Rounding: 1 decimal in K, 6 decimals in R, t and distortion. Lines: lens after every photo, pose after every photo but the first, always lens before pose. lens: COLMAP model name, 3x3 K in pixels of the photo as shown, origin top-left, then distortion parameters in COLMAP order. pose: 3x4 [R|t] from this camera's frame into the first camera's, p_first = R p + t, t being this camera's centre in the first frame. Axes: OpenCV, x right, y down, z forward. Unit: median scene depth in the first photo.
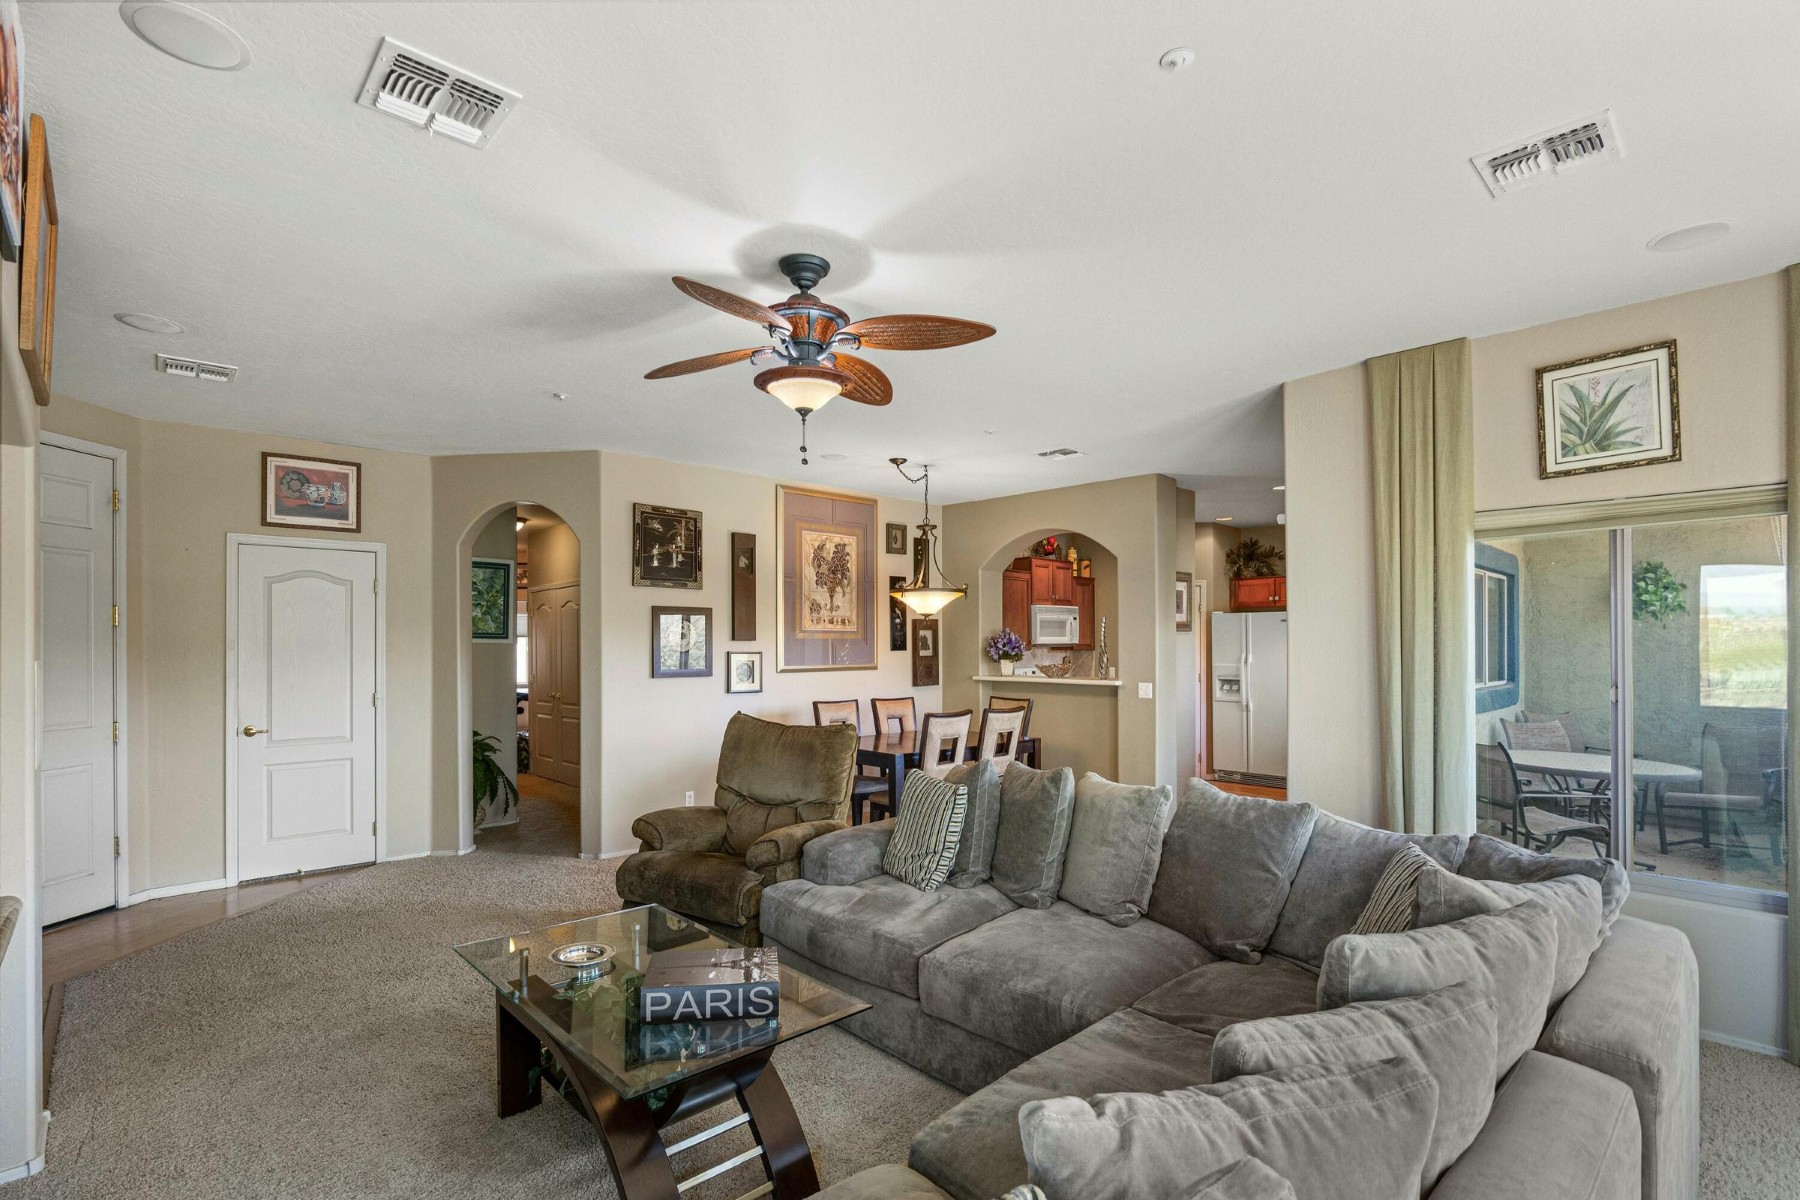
lens RADIAL K [[835.1, 0, 897.9], [0, 835.1, 638.0], [0, 0, 1]] dist [-0.018370, 0.005083]
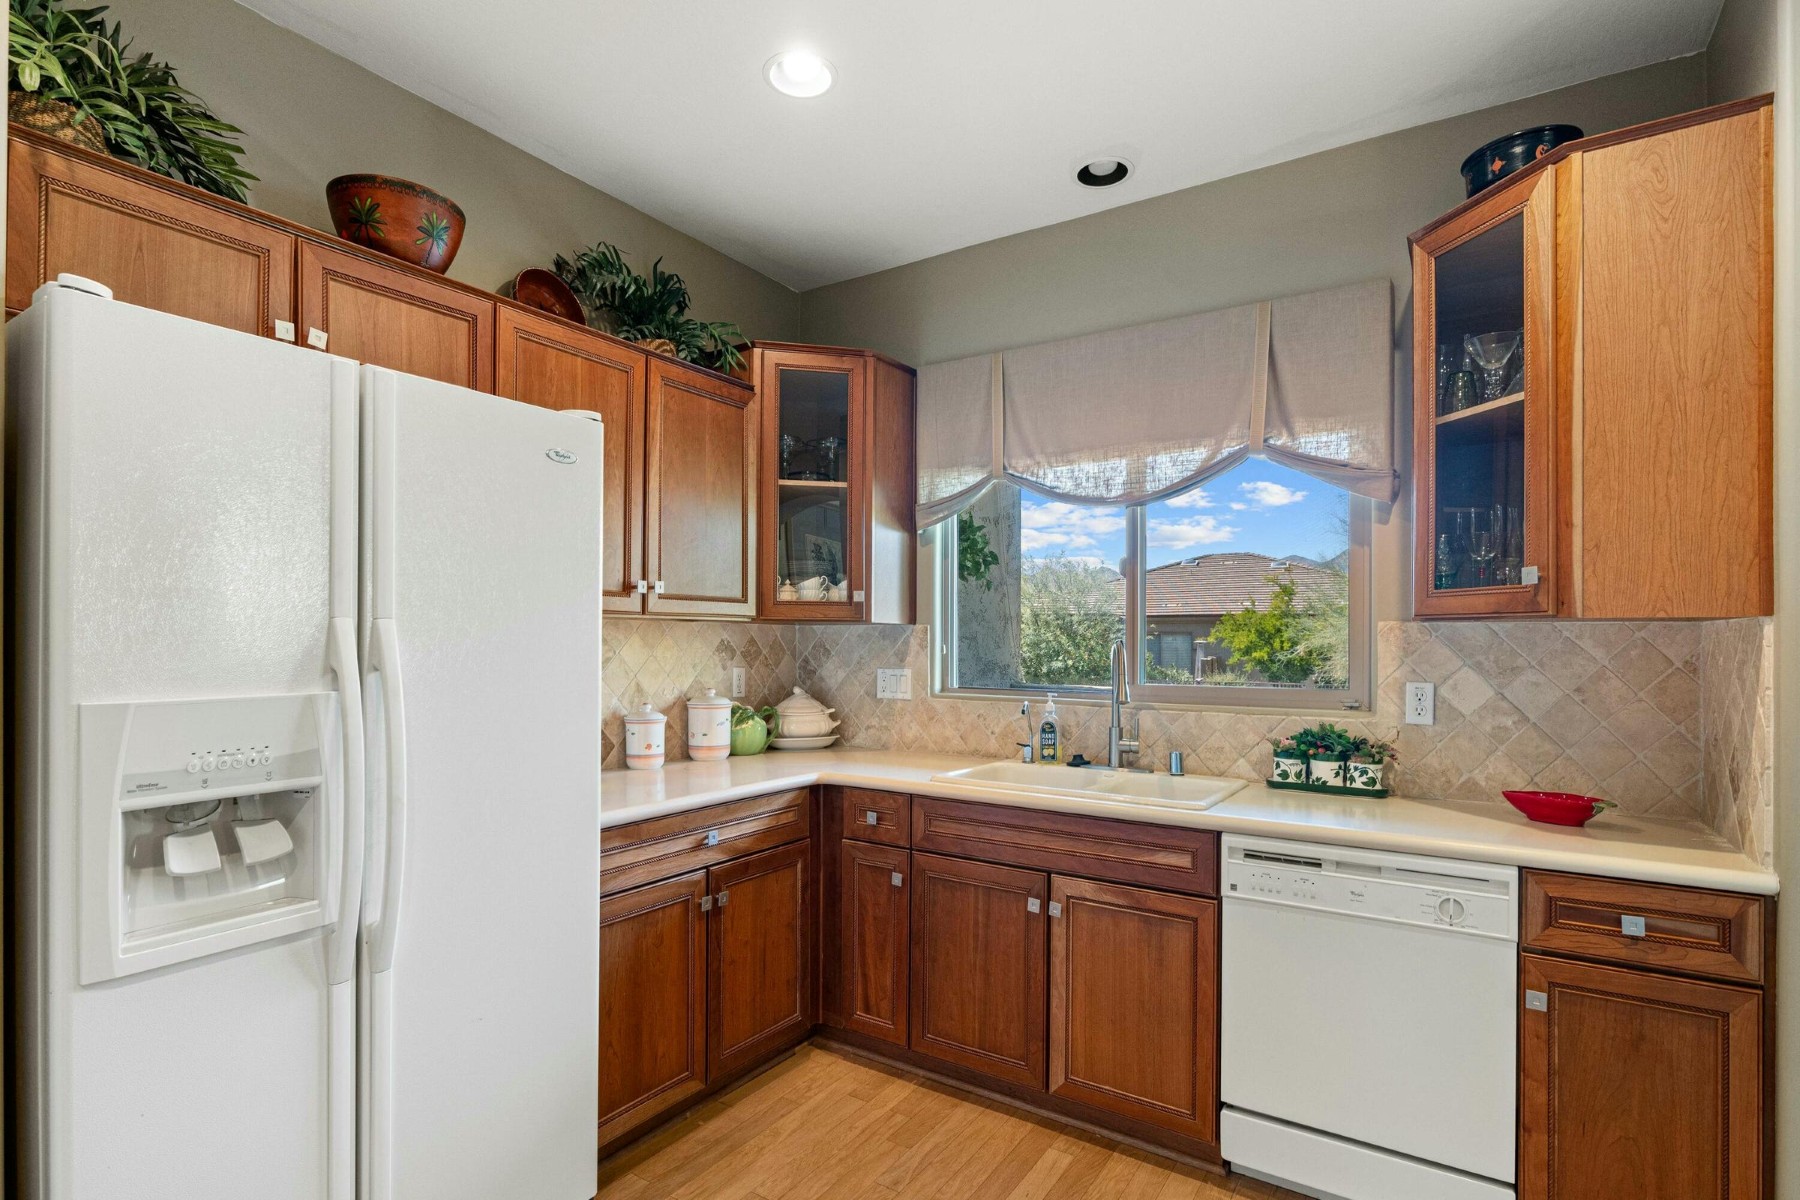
lens RADIAL K [[867.0, 0, 901.5], [0, 867.0, 635.9], [0, 0, 1]] dist [-0.010178, 0.001439]
pose [[-0.227448, 0.003041, 0.973786, 0.267154], [-0.013694, 0.999886, -0.006321, 0.025476], [-0.973694, -0.014773, -0.227380, 1.075380]]
